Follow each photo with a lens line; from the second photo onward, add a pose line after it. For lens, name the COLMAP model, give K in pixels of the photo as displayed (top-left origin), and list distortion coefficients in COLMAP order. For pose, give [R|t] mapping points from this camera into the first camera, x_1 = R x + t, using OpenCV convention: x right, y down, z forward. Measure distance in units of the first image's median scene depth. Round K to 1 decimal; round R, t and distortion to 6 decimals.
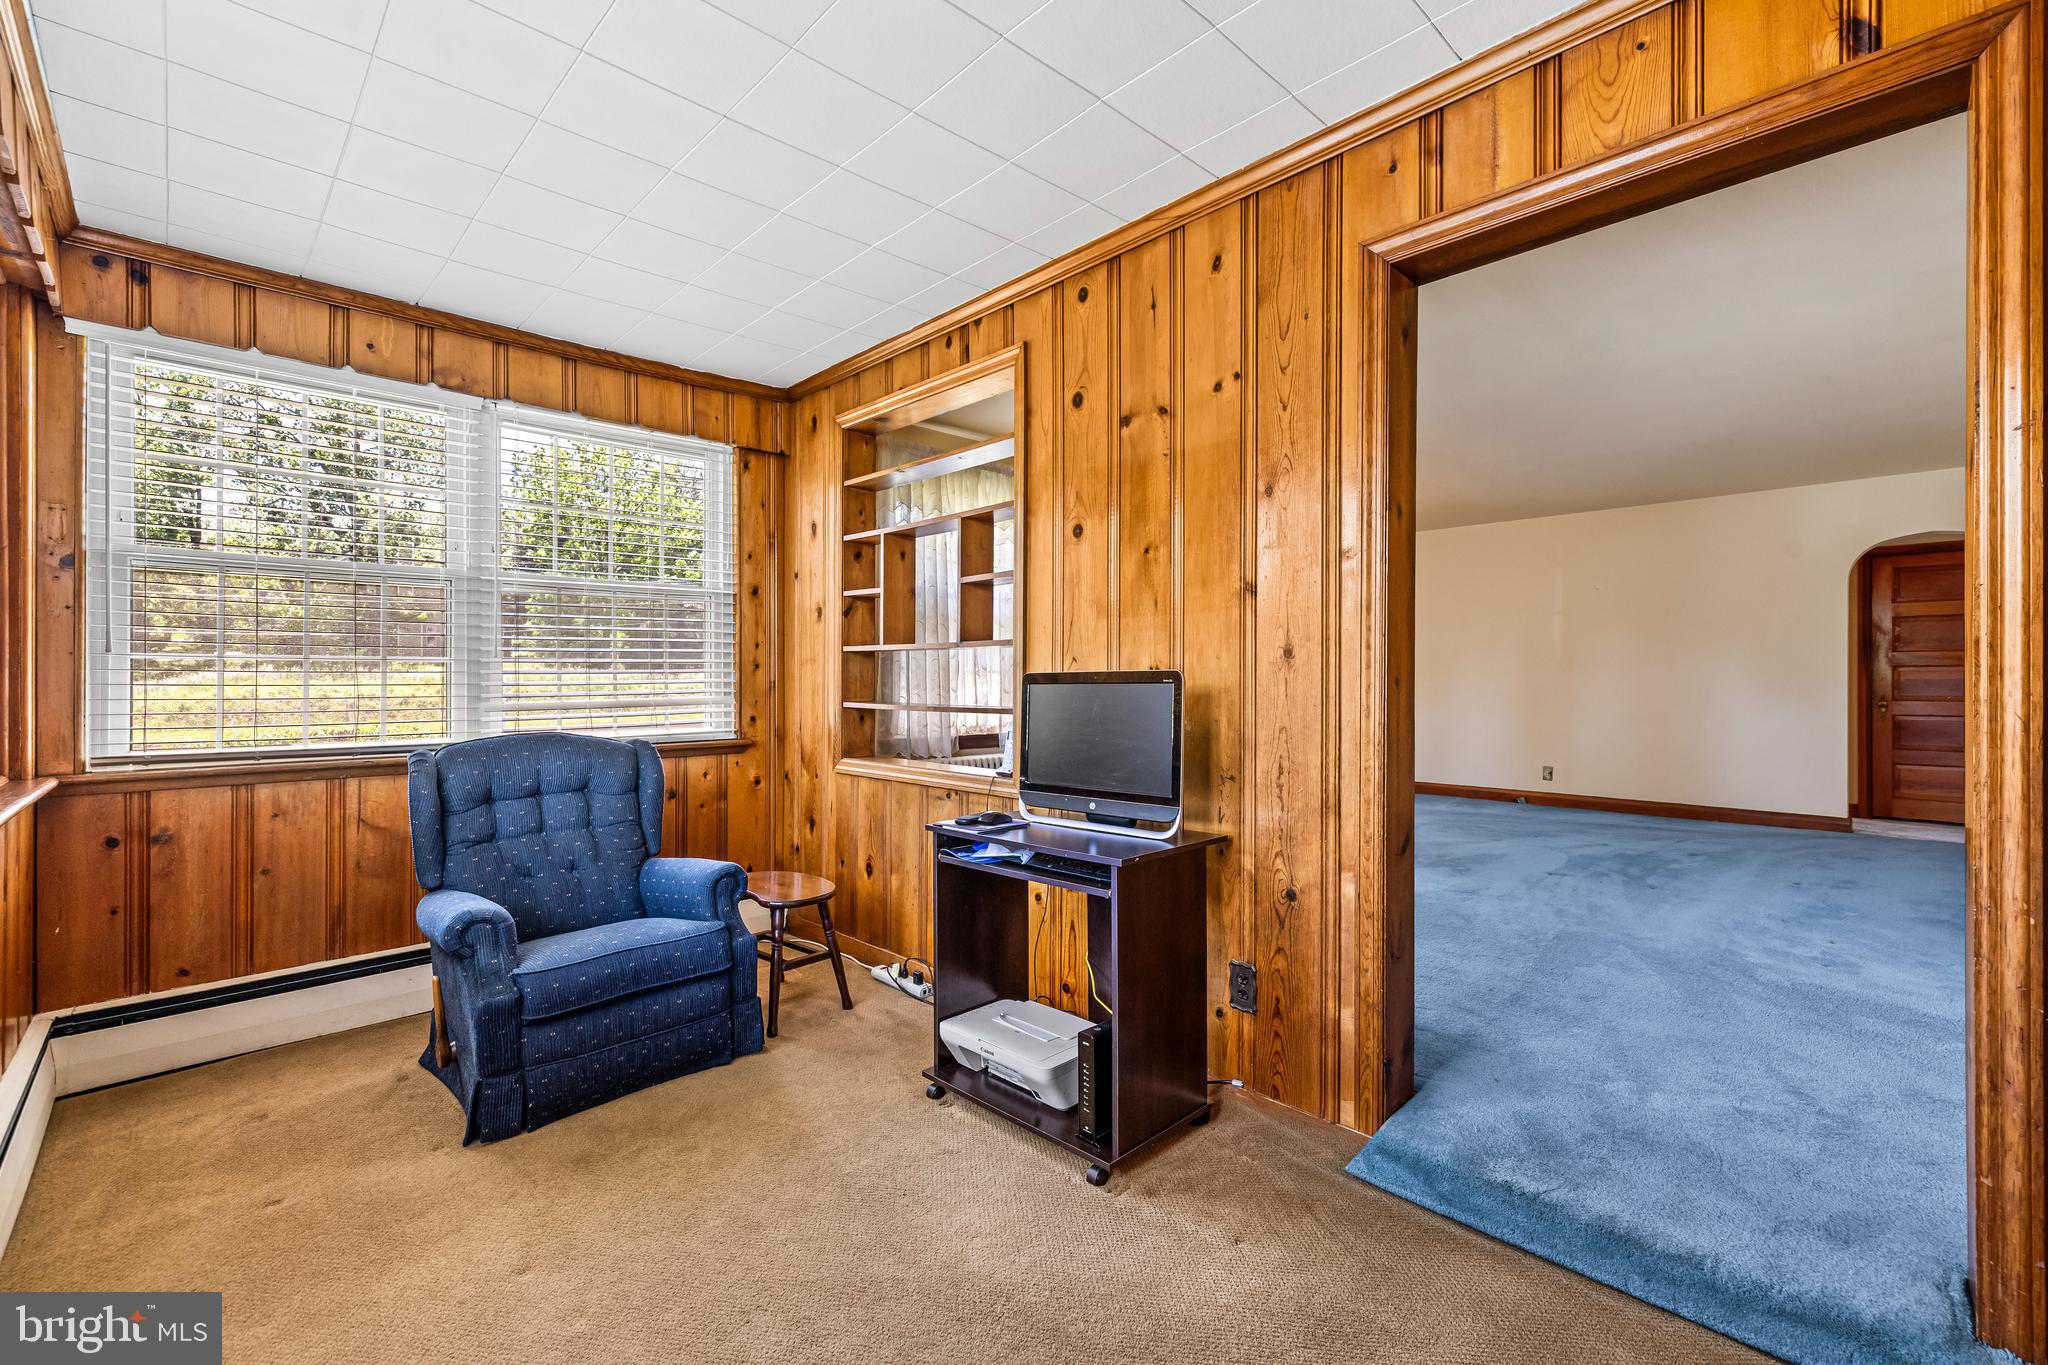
lens RADIAL K [[872.4, 0, 1024.0], [0, 872.4, 682.5], [0, 0, 1]] dist [-0.001803, -0.000490]
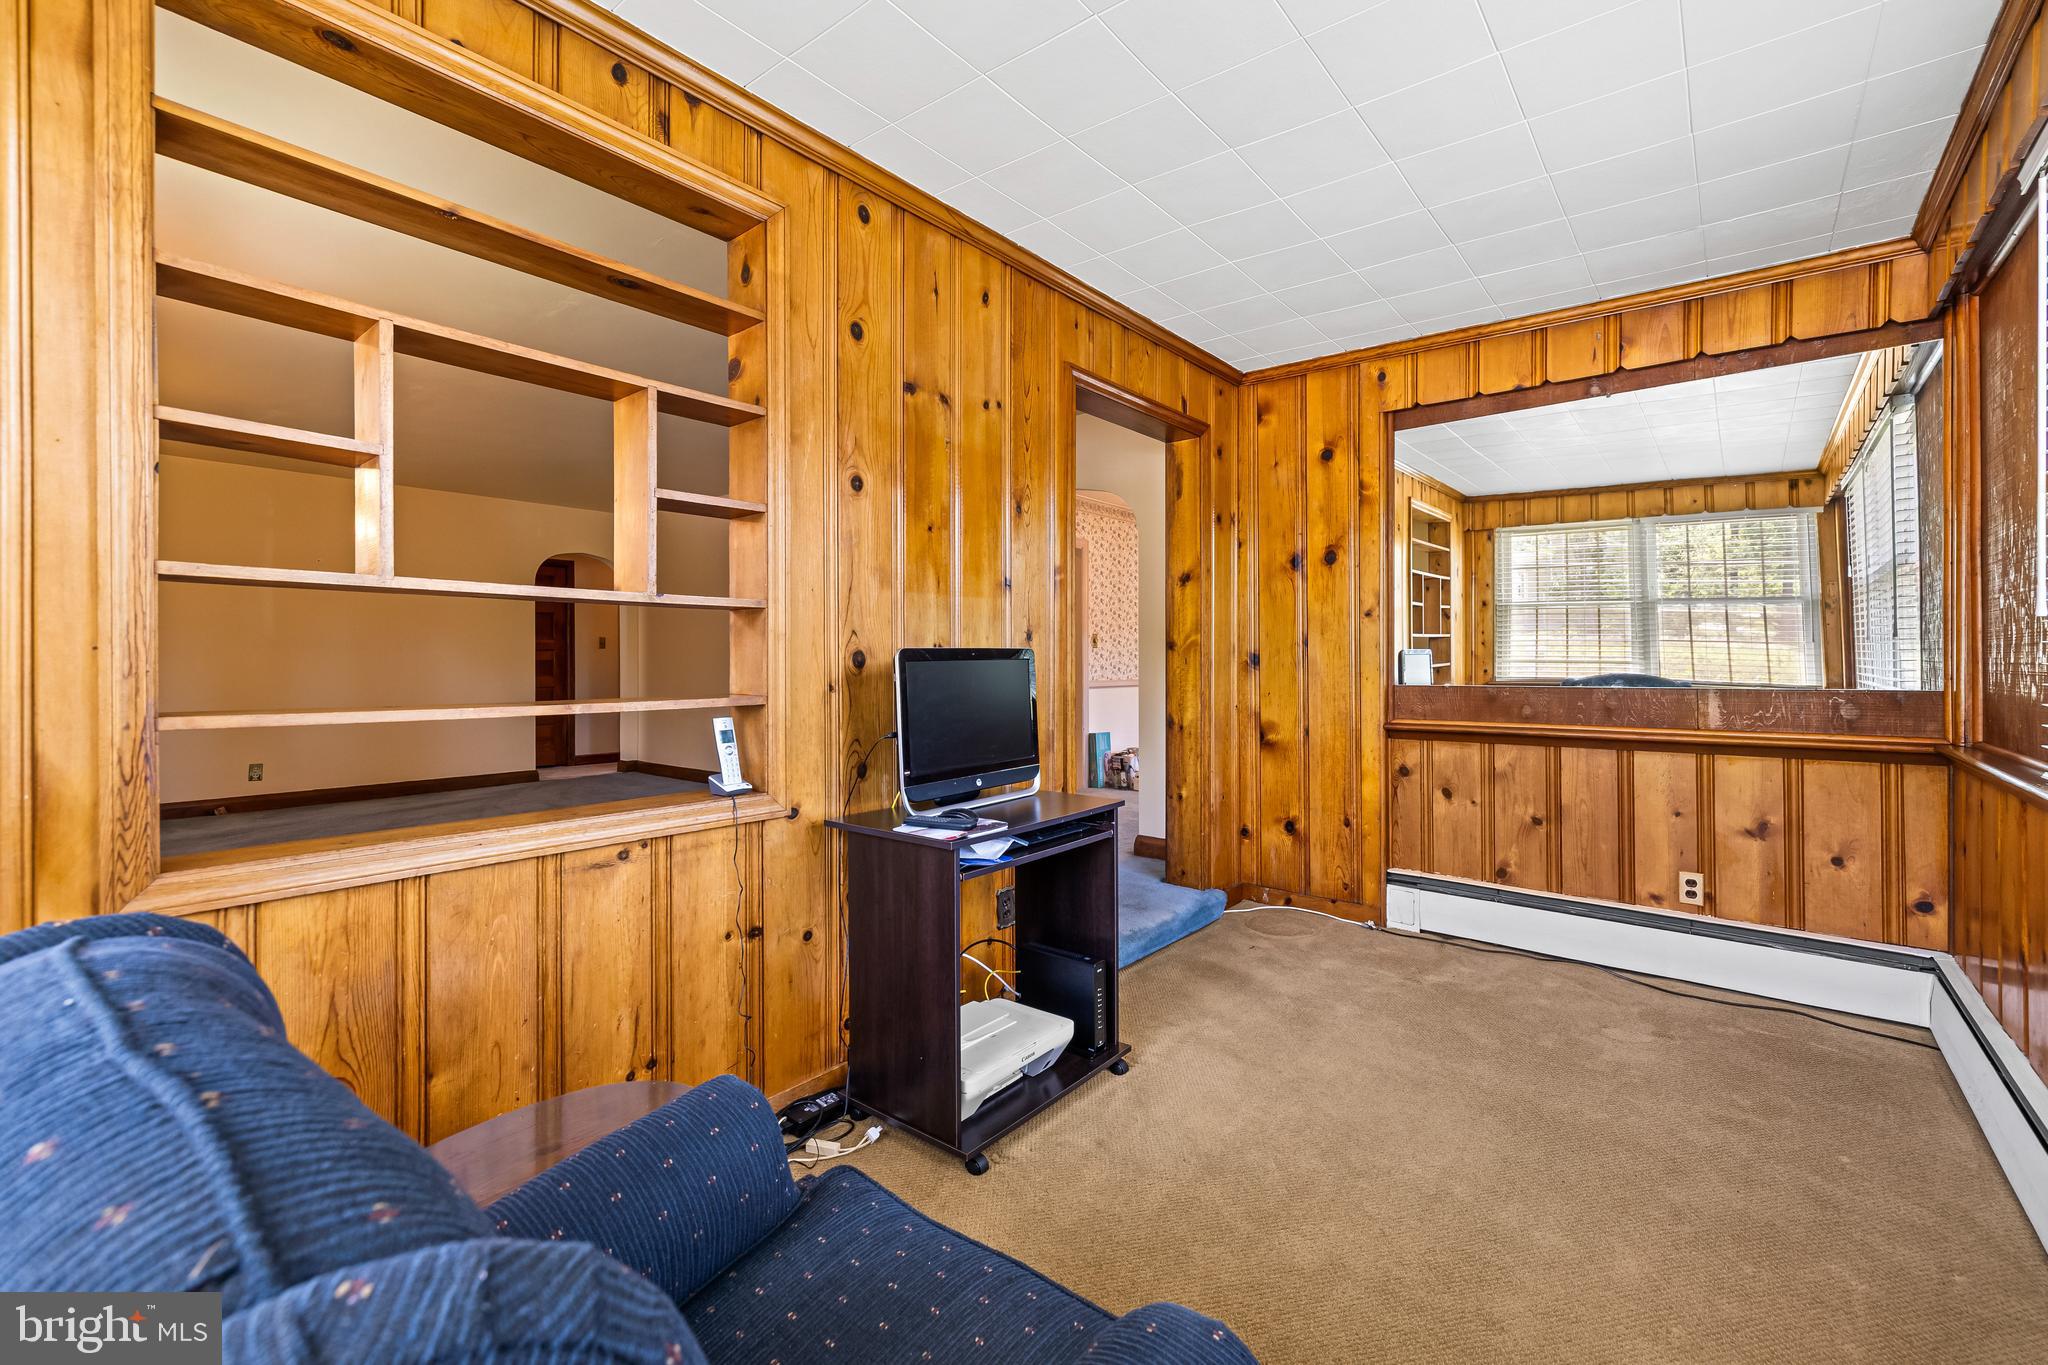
lens RADIAL K [[878.7, 0, 1019.7], [0, 878.7, 664.6], [0, 0, 1]] dist [0.001666, 0.000358]
pose [[-0.118961, -0.005254, 0.992885, -0.842922], [0.005703, 0.999966, 0.005975, 0.000274], [-0.992882, 0.006373, -0.118927, 0.975197]]
